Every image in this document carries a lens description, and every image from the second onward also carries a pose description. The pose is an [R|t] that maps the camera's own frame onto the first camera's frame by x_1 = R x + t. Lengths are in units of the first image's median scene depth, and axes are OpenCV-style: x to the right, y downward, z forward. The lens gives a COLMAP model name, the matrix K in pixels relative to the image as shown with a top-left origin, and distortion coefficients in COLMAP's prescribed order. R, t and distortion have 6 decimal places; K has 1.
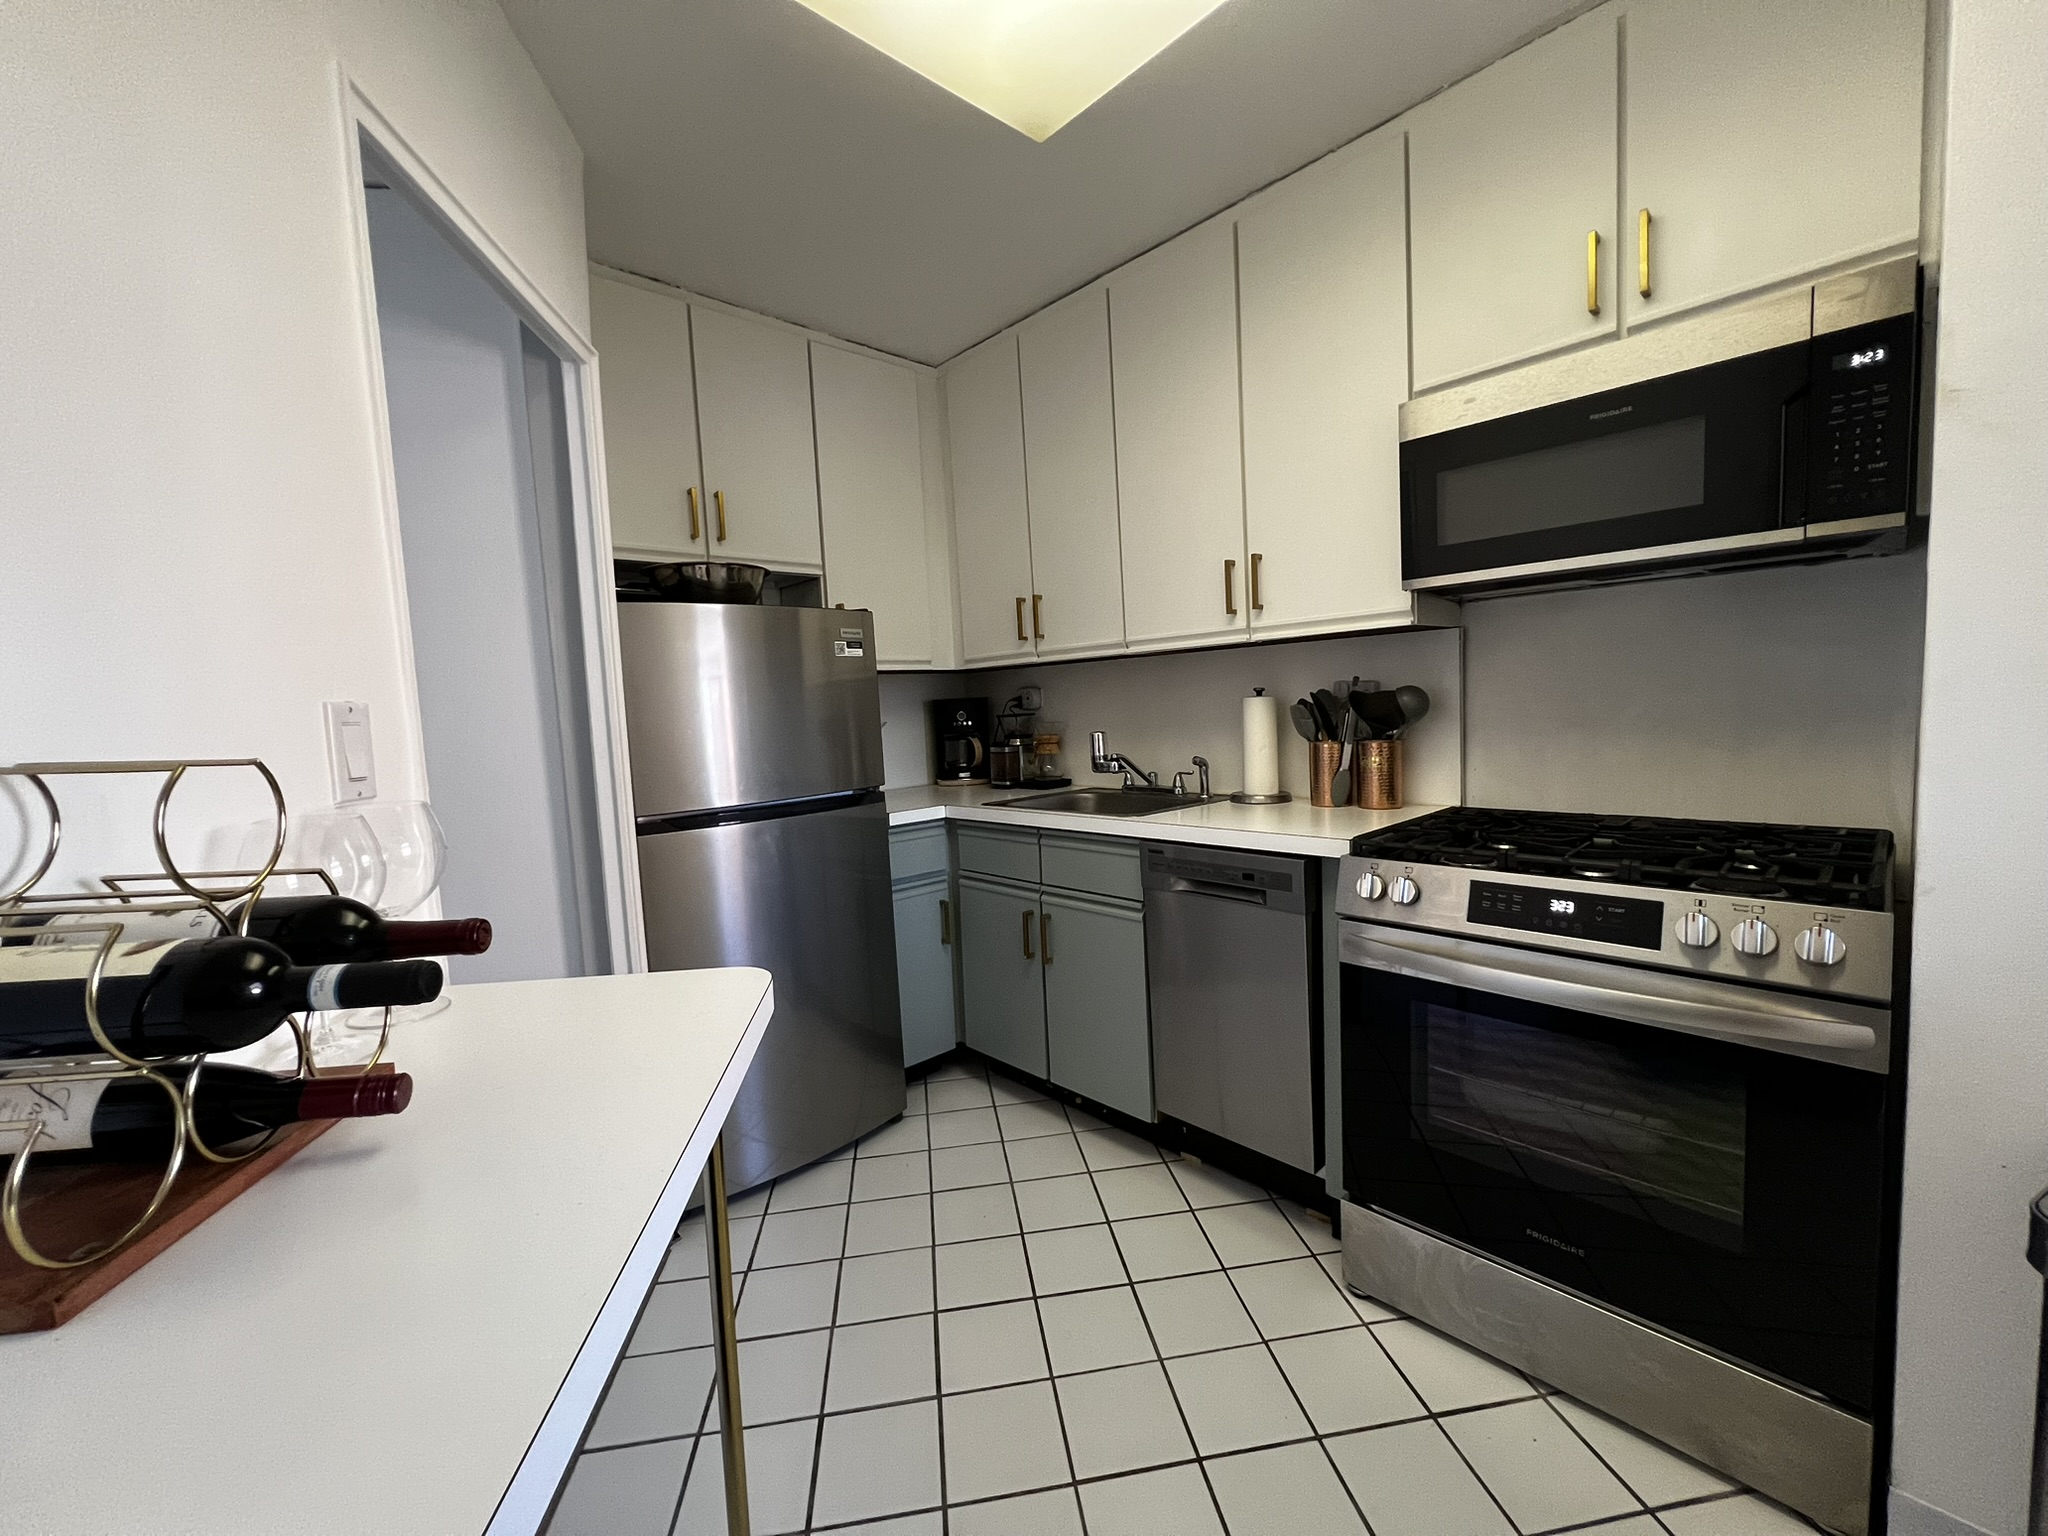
lens RADIAL K [[818.4, 0, 1024.0], [0, 818.4, 768.0], [0, 0, 1]] dist [-0.001303, -0.000332]
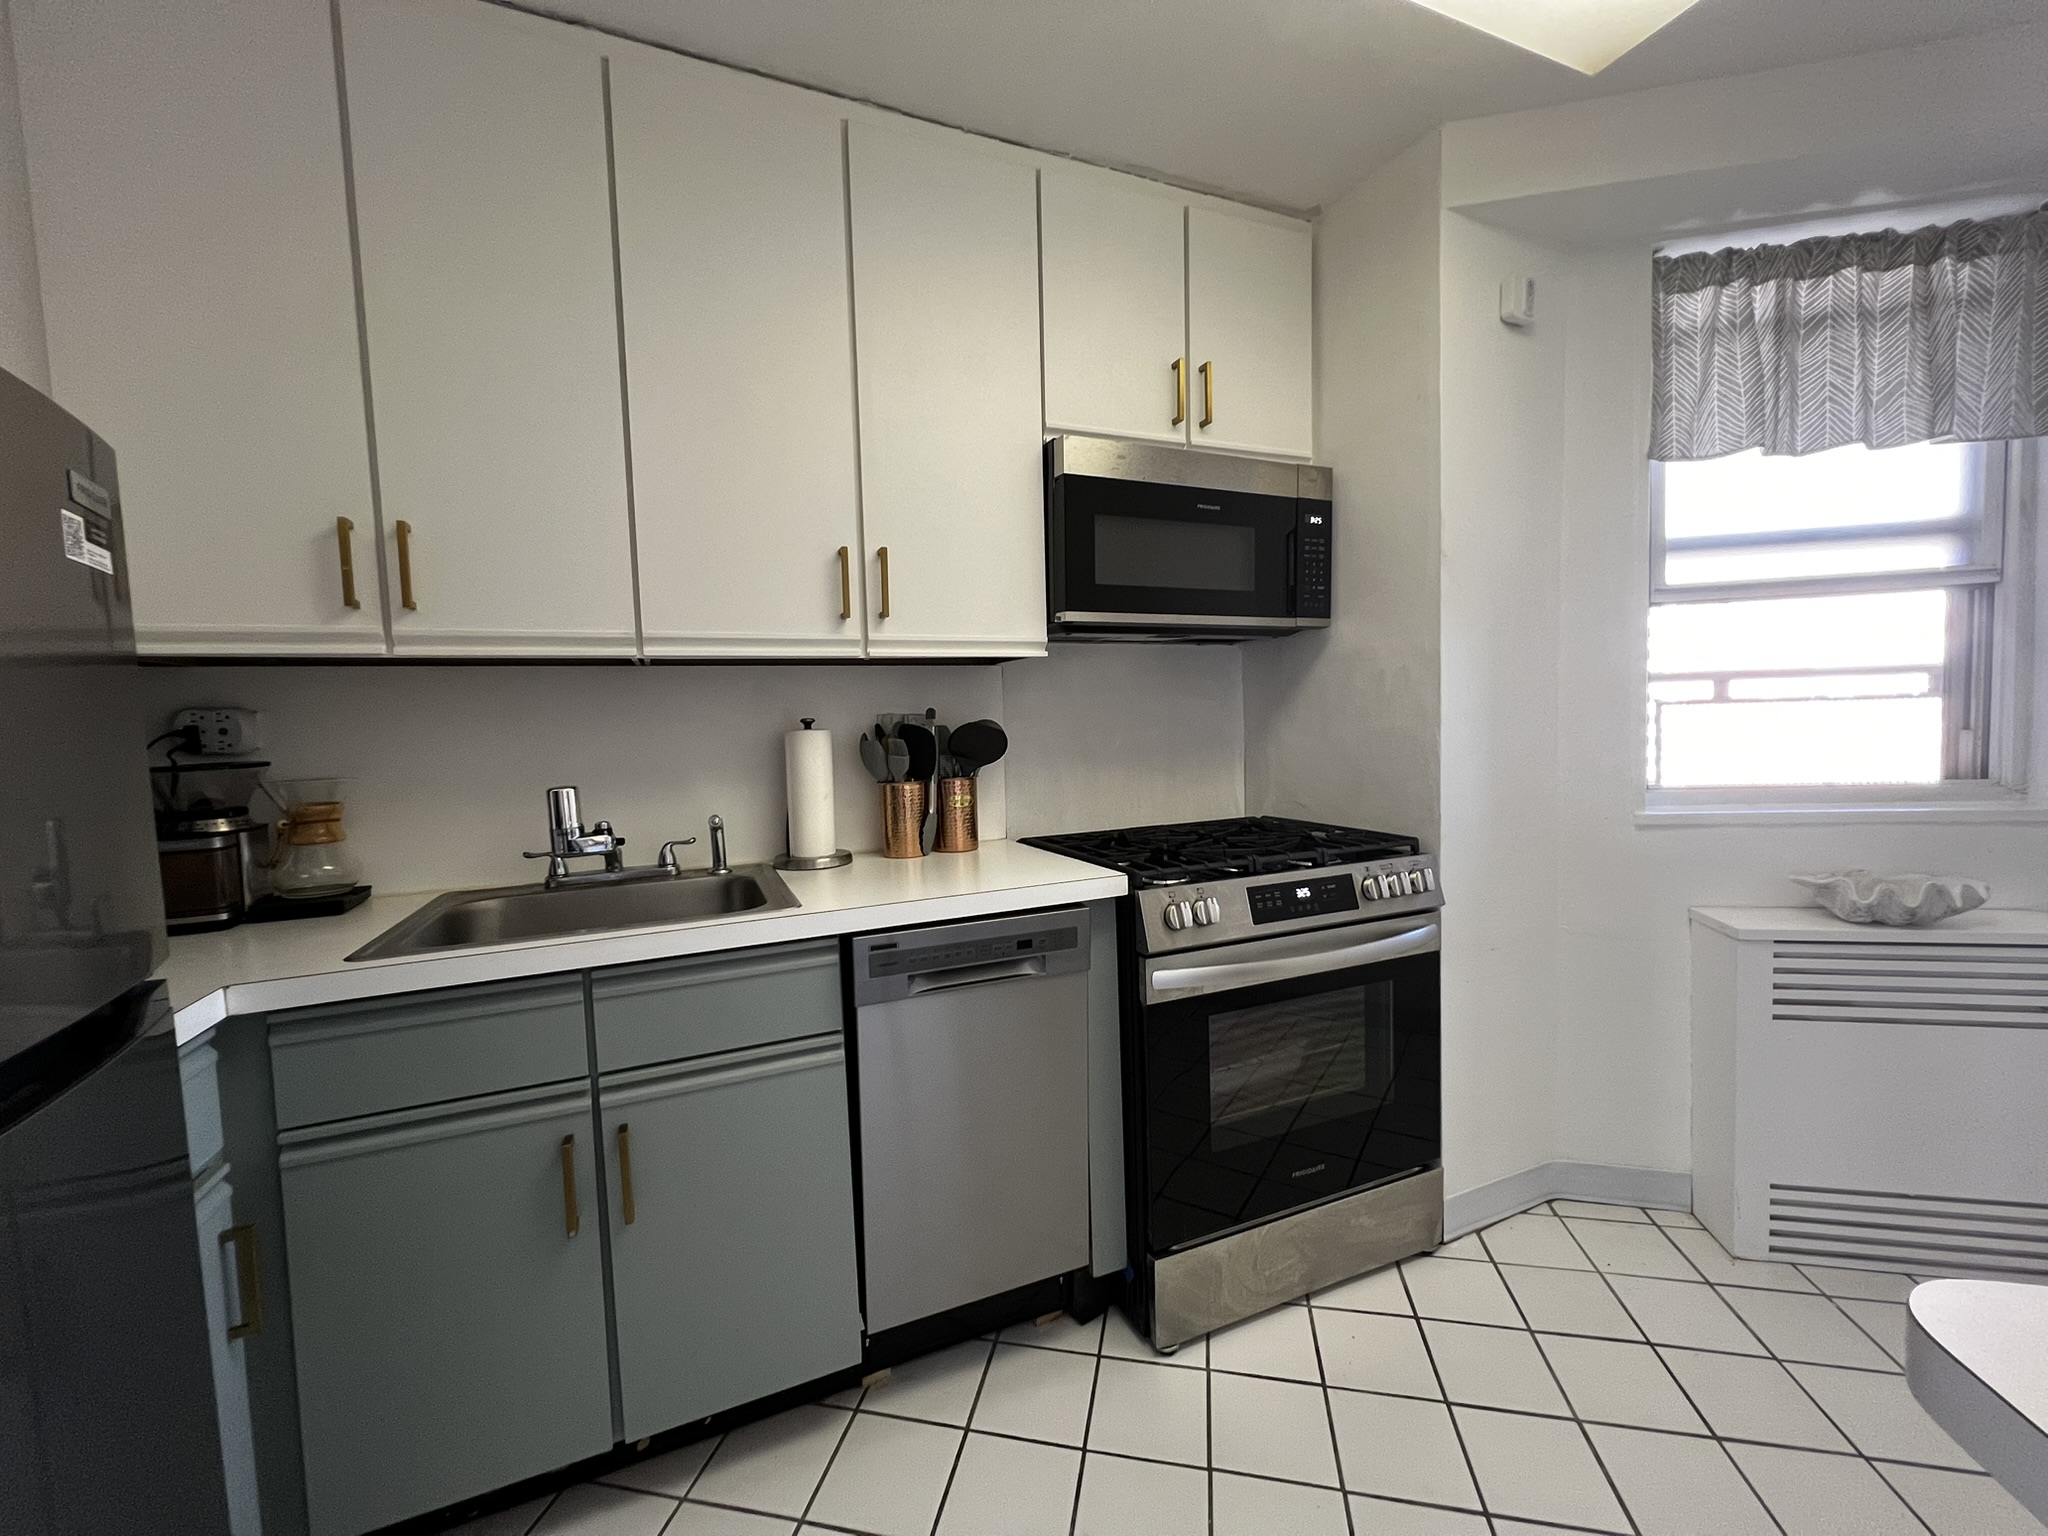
lens RADIAL K [[824.9, 0, 1024.0], [0, 824.9, 768.0], [0, 0, 1]] dist [0.000664, 0.000079]
pose [[0.342912, -0.018982, 0.939176, -0.420682], [0.088277, 0.996022, -0.012101, -0.026624], [-0.935210, 0.087057, 0.343224, 0.605985]]
